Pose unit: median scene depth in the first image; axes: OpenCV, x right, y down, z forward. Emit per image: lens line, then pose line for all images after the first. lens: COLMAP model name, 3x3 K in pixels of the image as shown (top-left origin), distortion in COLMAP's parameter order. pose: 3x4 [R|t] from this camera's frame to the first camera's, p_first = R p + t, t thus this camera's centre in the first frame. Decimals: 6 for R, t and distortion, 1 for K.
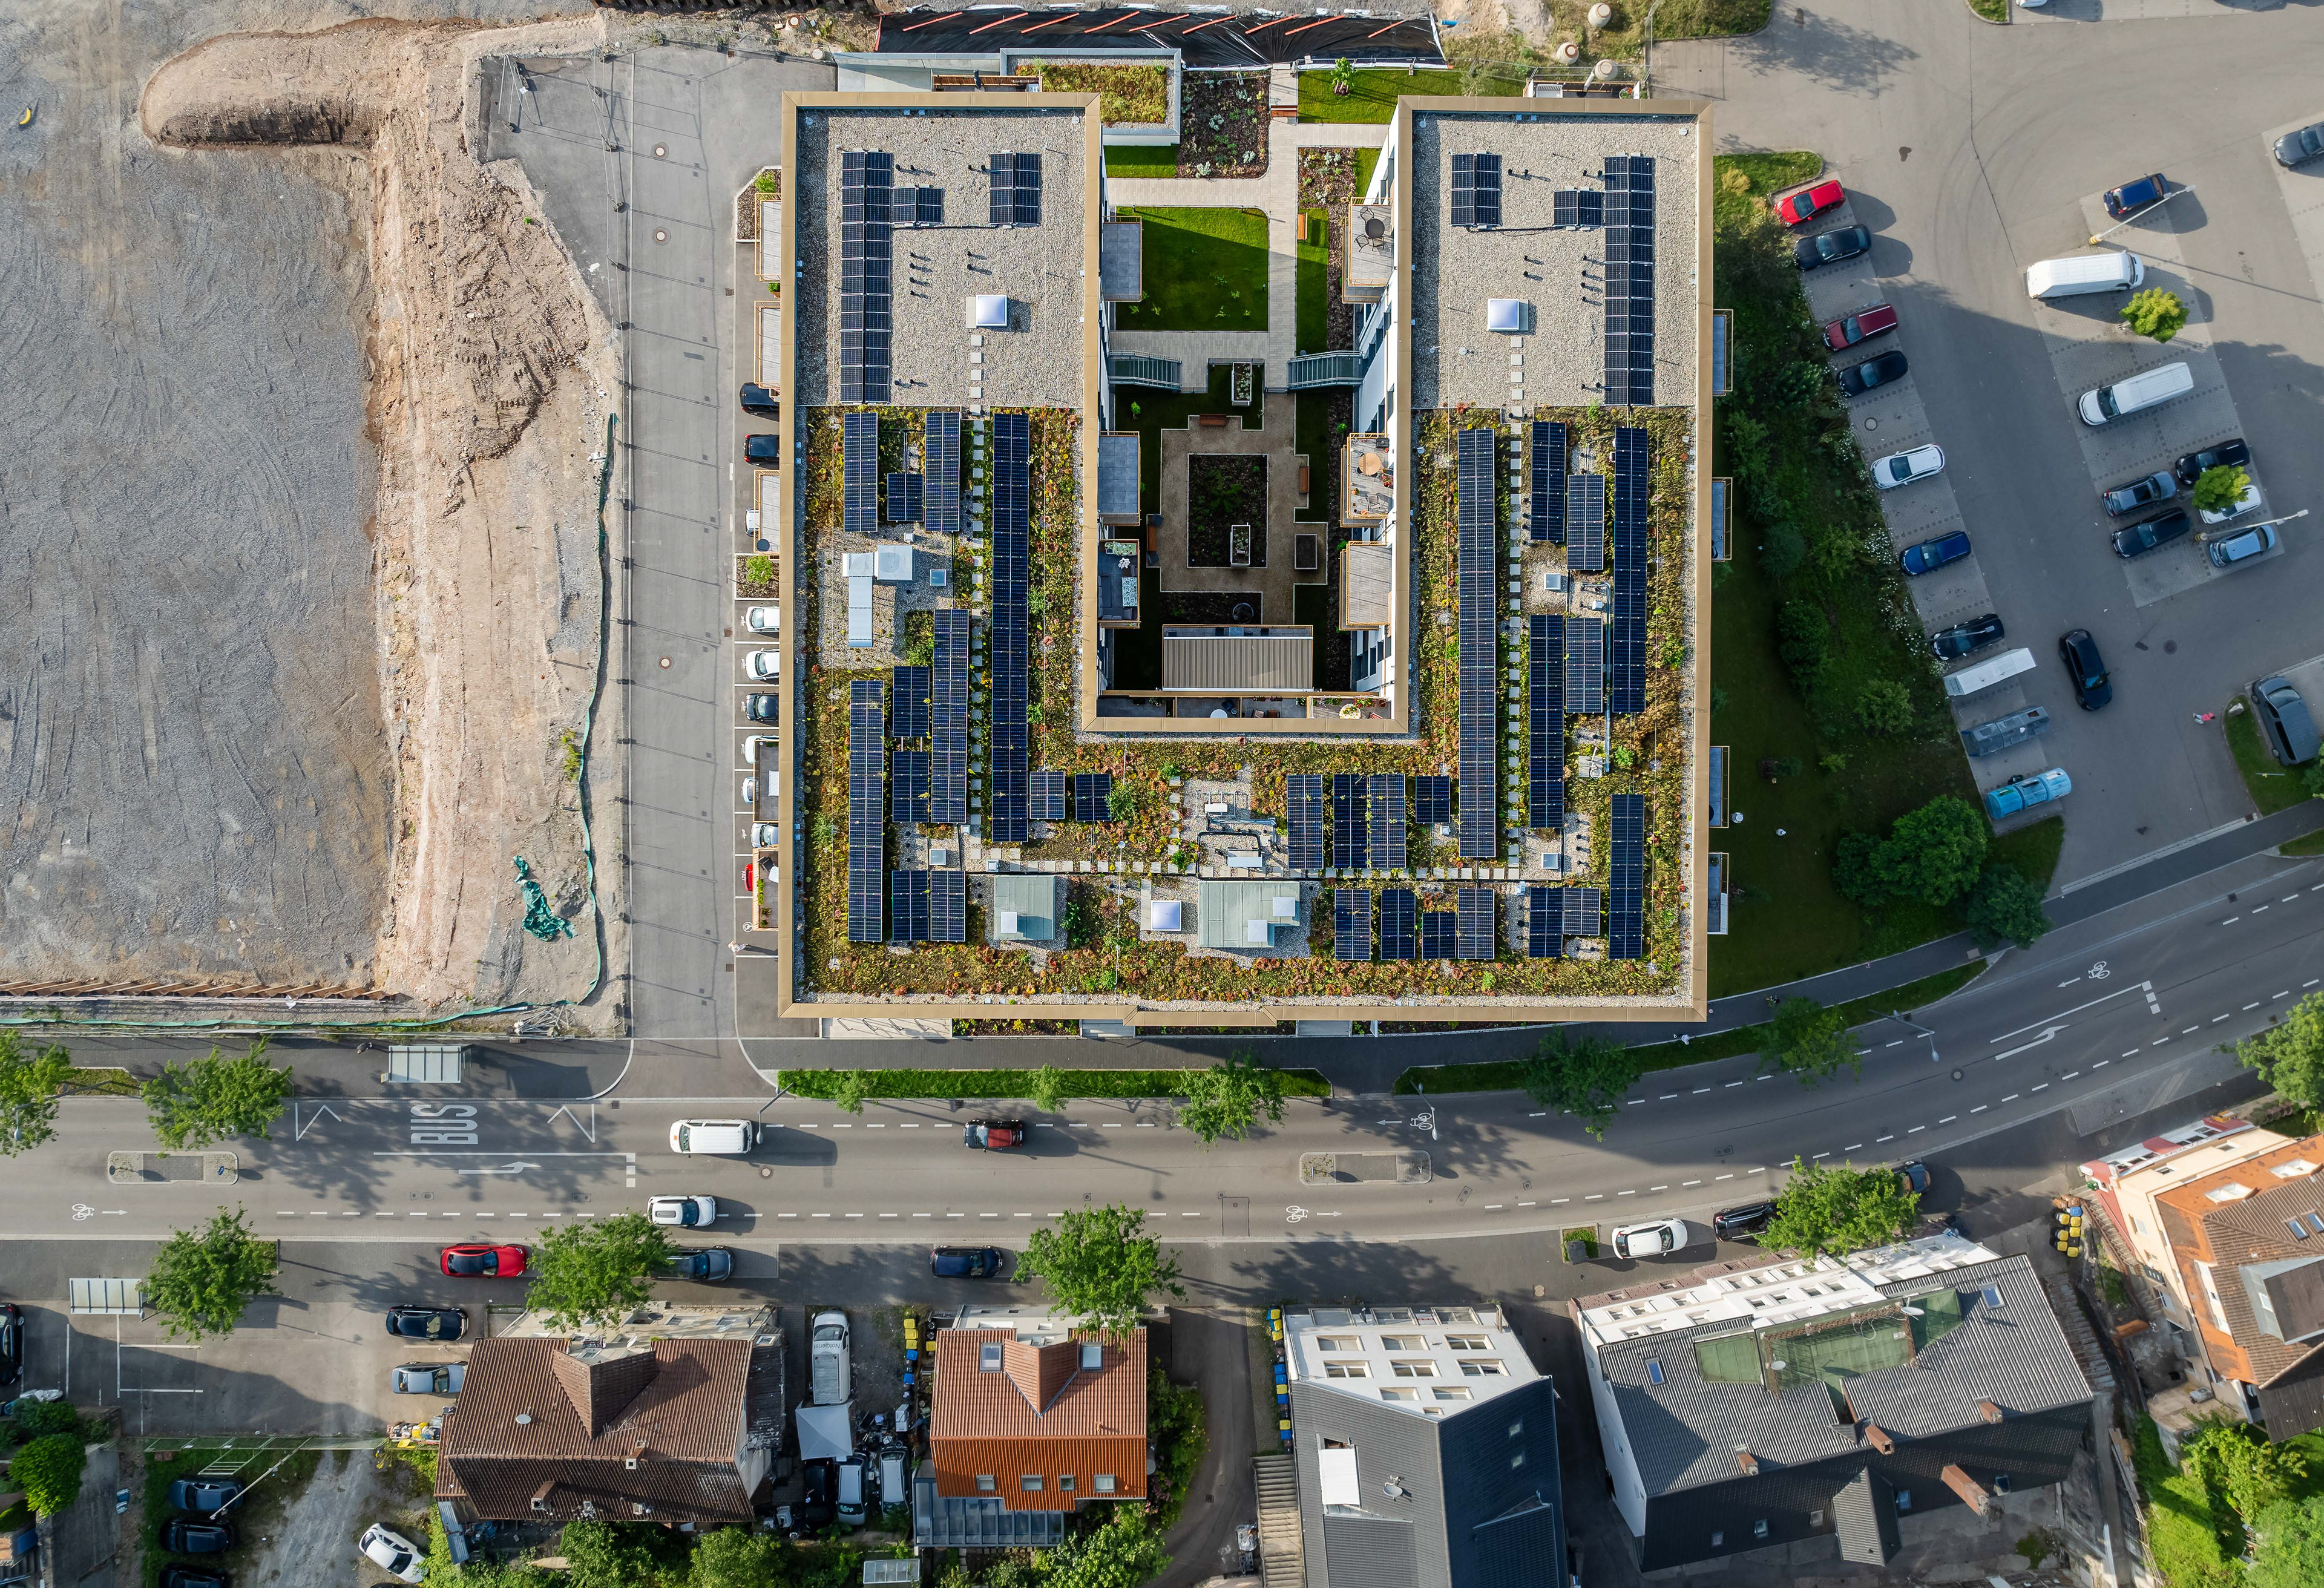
lens RADIAL K [[1558.1, 0, 1162.0], [0, 1558.1, 794.0], [0, 0, 1]] dist [-0.018354, -0.024201]
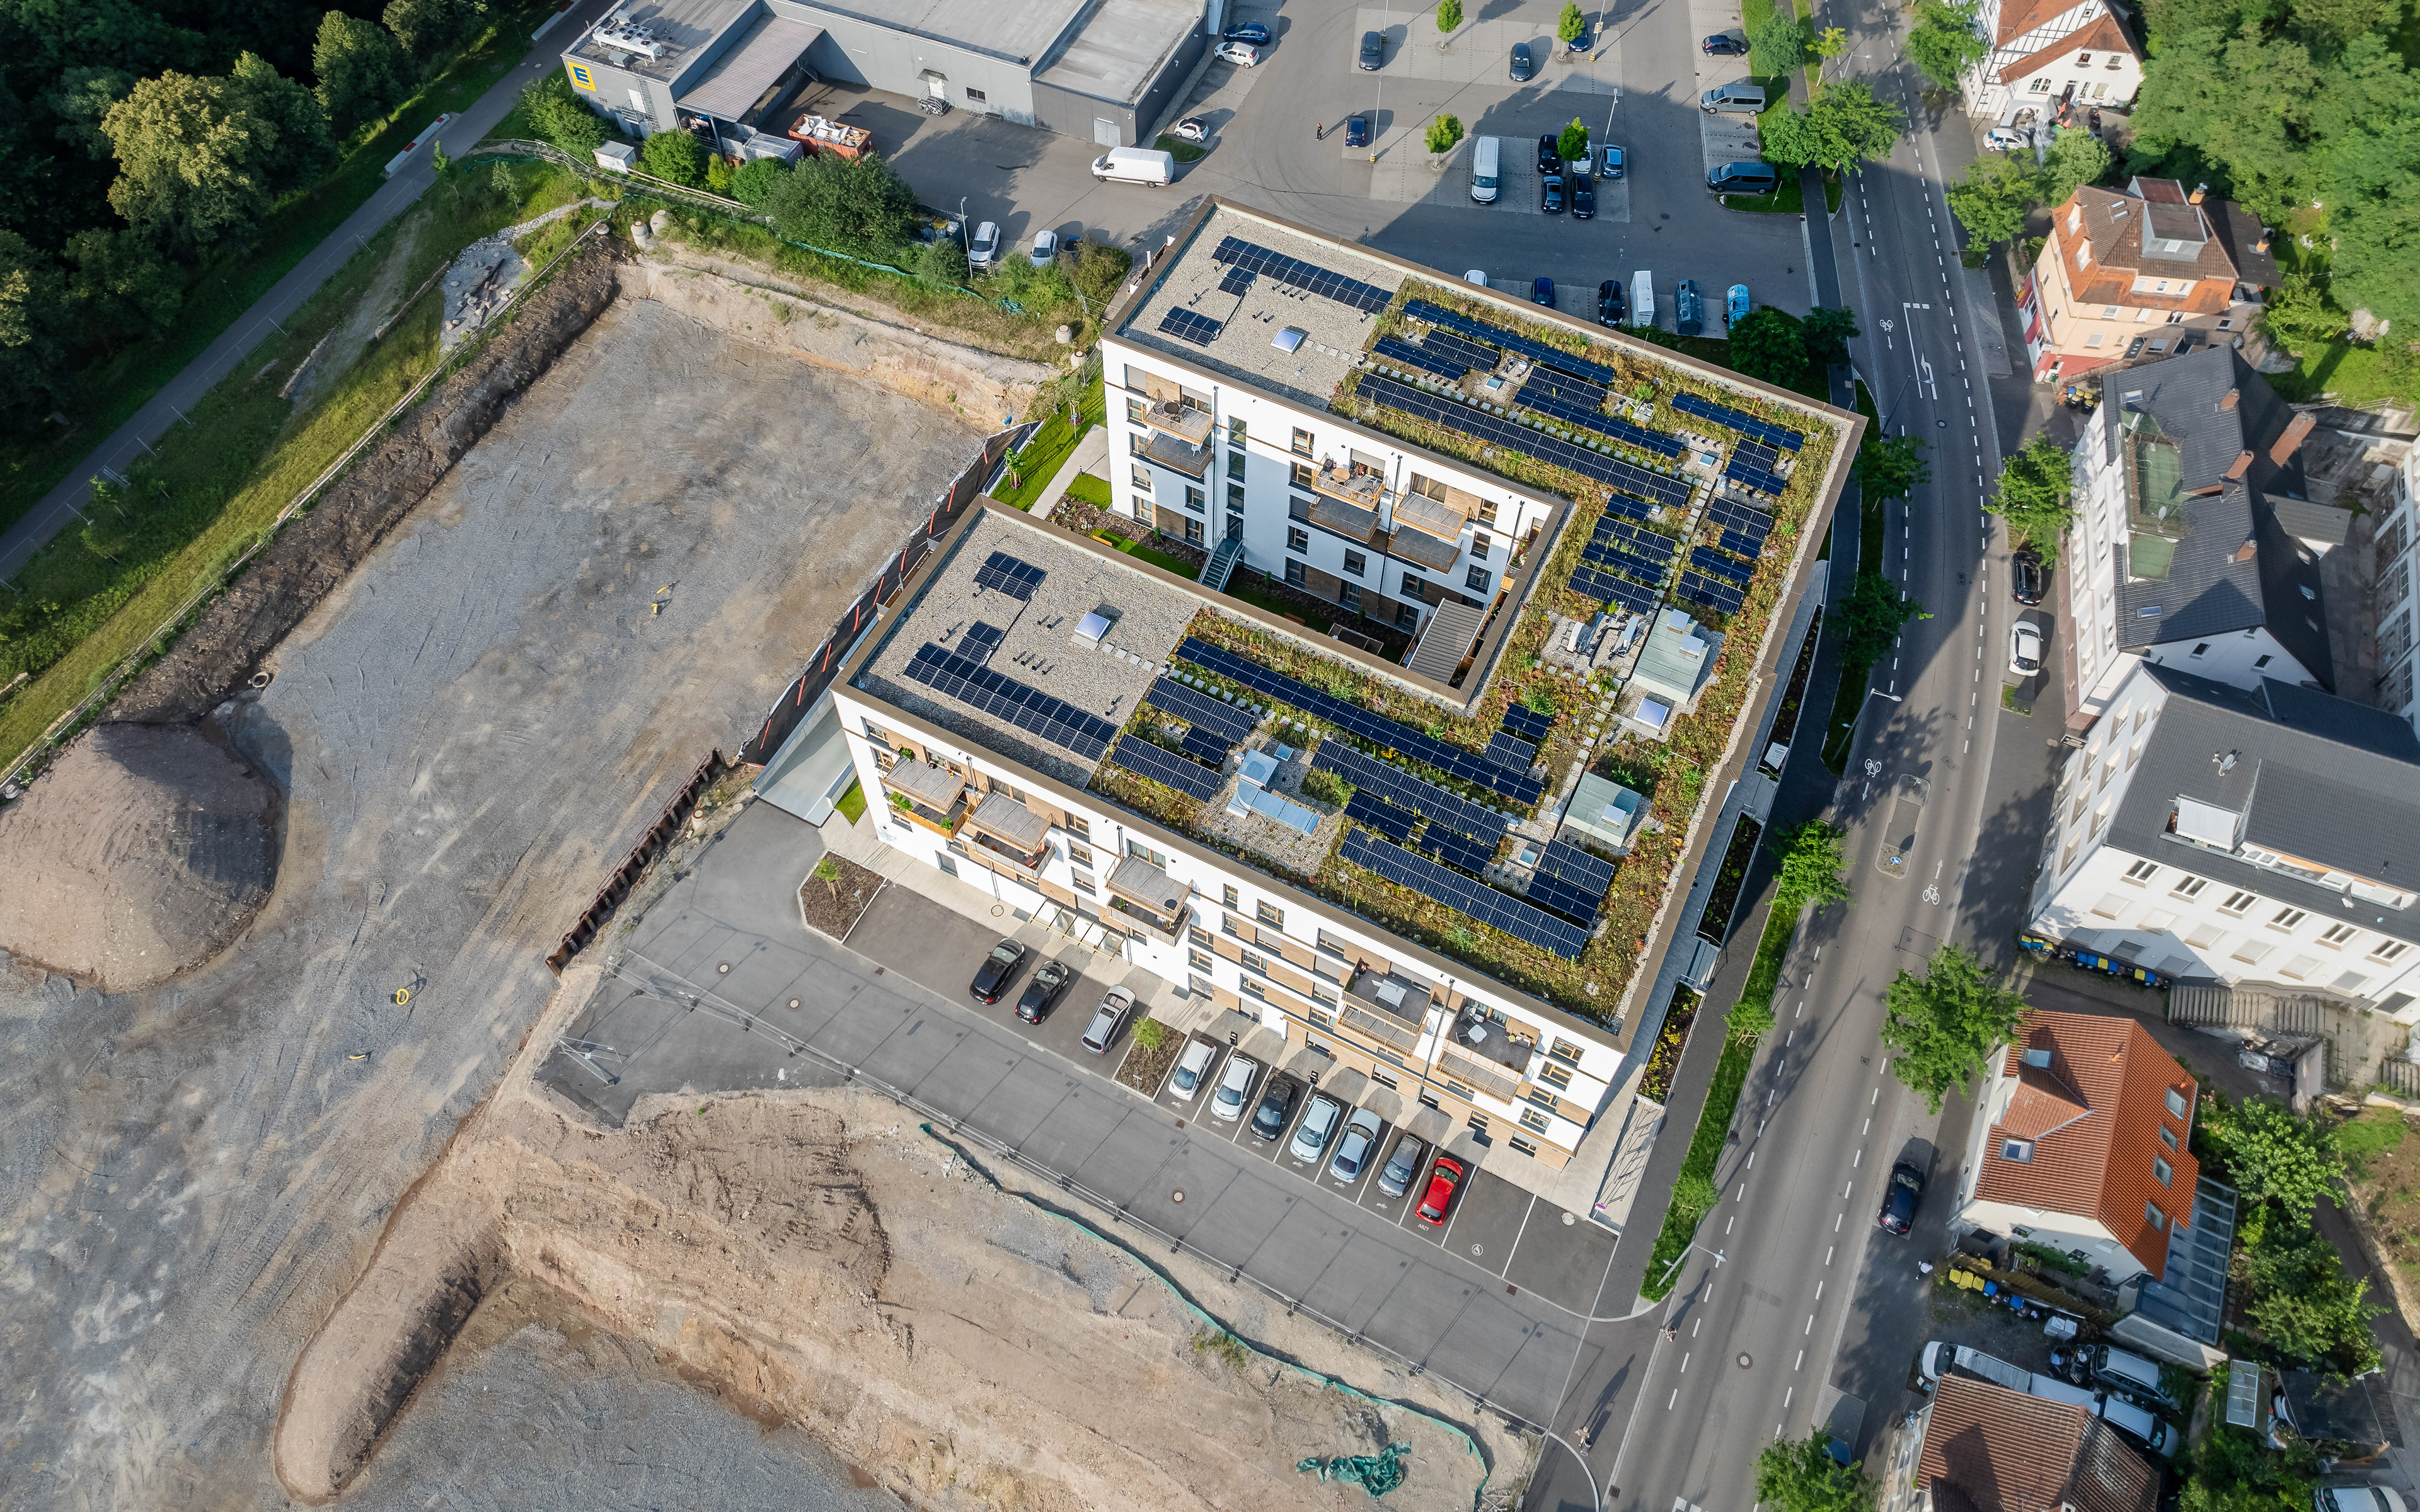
lens RADIAL K [[1647.2, 0, 1210.0], [0, 1647.2, 756.0], [0, 0, 1]] dist [-0.020697, -0.029884]
pose [[0.442979, -0.750279, 0.490766, -0.722188], [0.896407, 0.361520, -0.256433, 0.107222], [0.014974, 0.553521, 0.832701, 0.051194]]
